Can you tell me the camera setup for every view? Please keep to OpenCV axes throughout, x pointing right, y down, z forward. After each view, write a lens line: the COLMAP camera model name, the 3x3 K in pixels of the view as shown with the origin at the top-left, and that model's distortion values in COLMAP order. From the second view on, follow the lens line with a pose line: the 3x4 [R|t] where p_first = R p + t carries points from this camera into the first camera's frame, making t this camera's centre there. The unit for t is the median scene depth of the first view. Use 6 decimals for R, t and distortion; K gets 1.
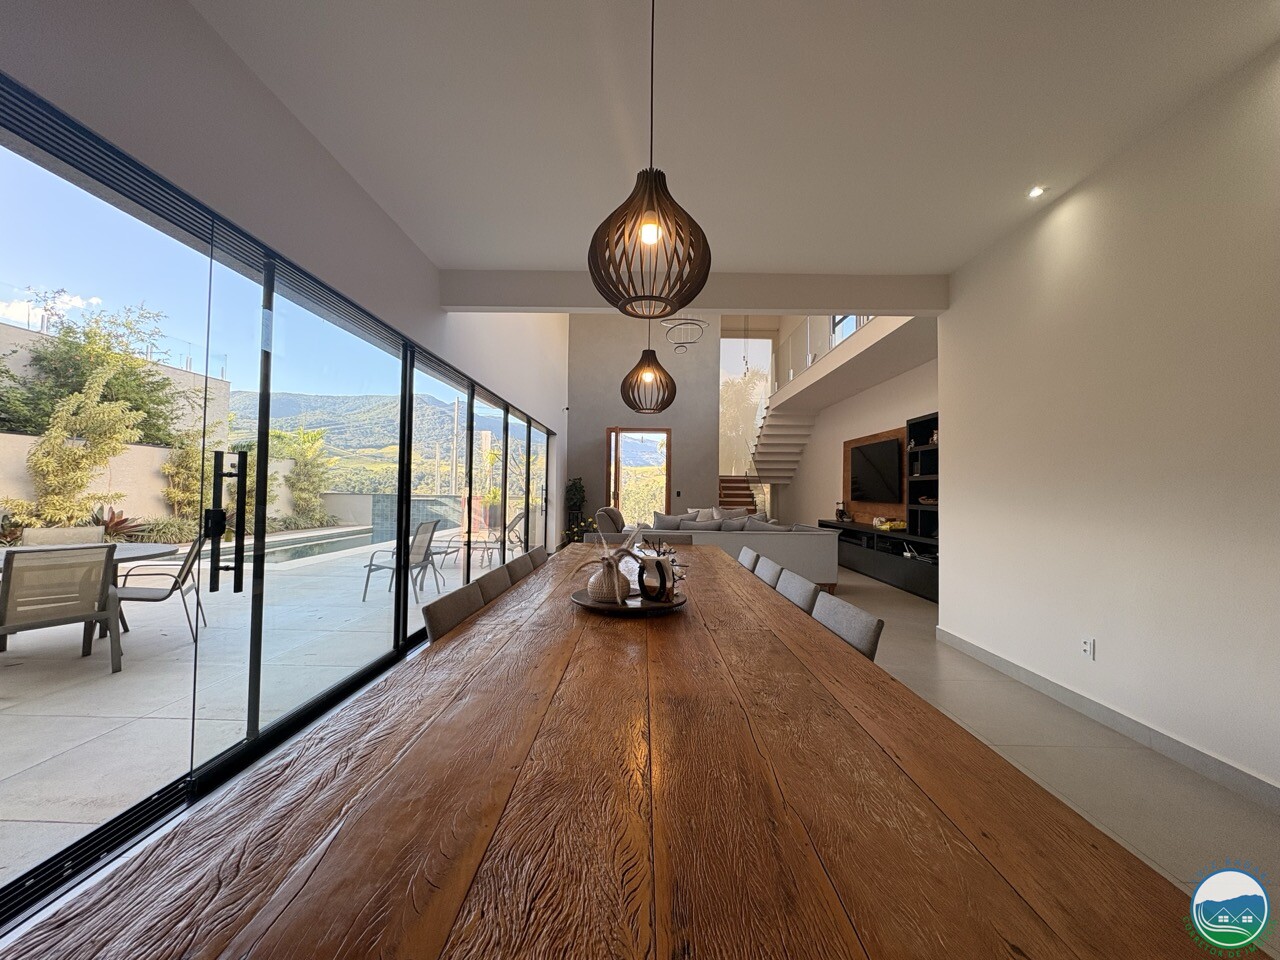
lens RADIAL K [[511.8, 0, 640.0], [0, 511.8, 480.0], [0, 0, 1]] dist [0.001225, 0.000176]
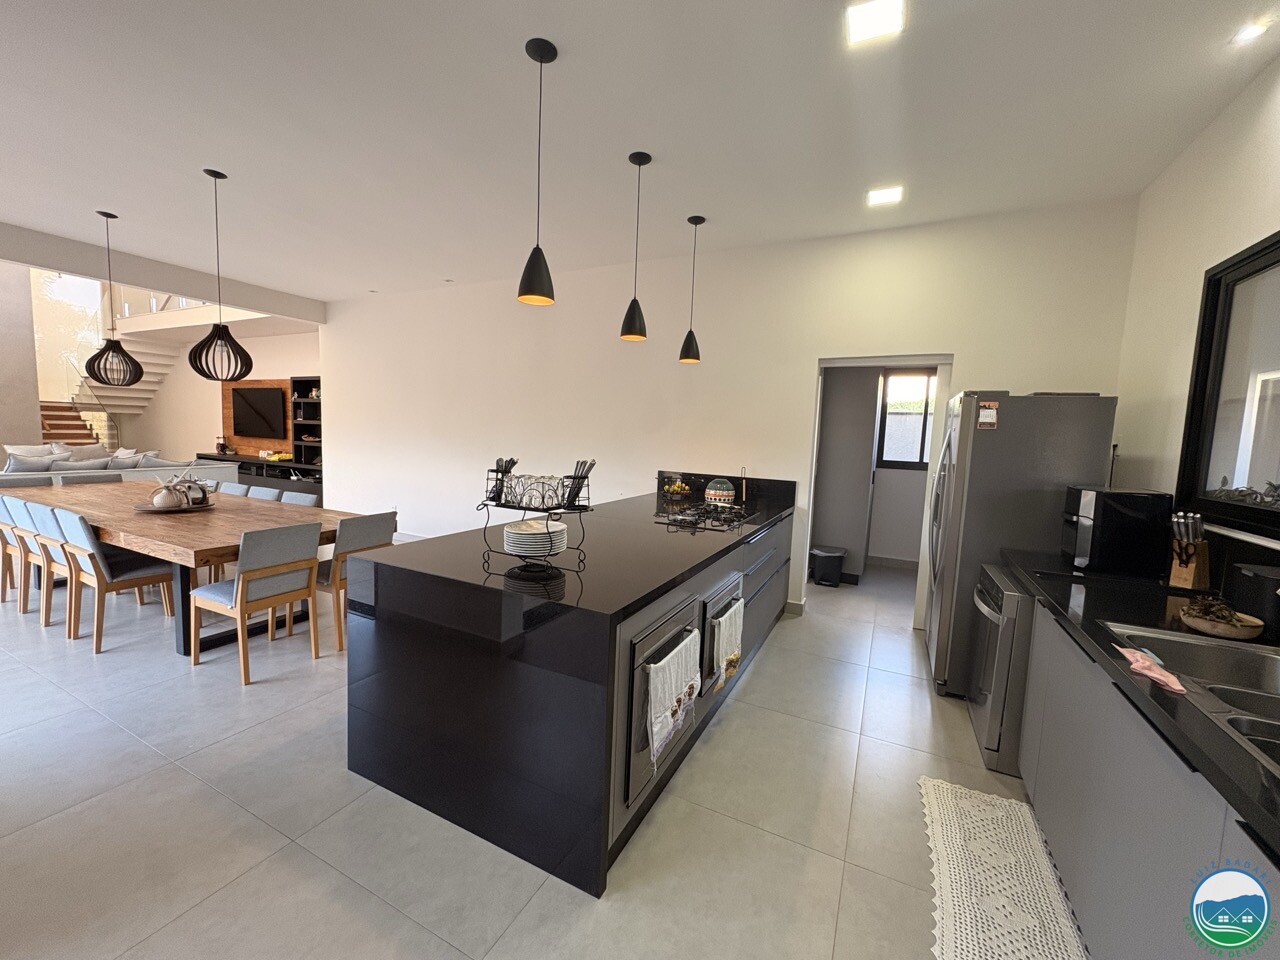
lens RADIAL K [[510.3, 0, 640.0], [0, 510.3, 480.0], [0, 0, 1]] dist [0.000372, -0.000024]
pose [[0.441690, -0.082262, 0.893388, -0.264086], [-0.050251, 0.991956, 0.116182, -0.049093], [-0.895759, -0.096210, 0.434003, -0.381840]]
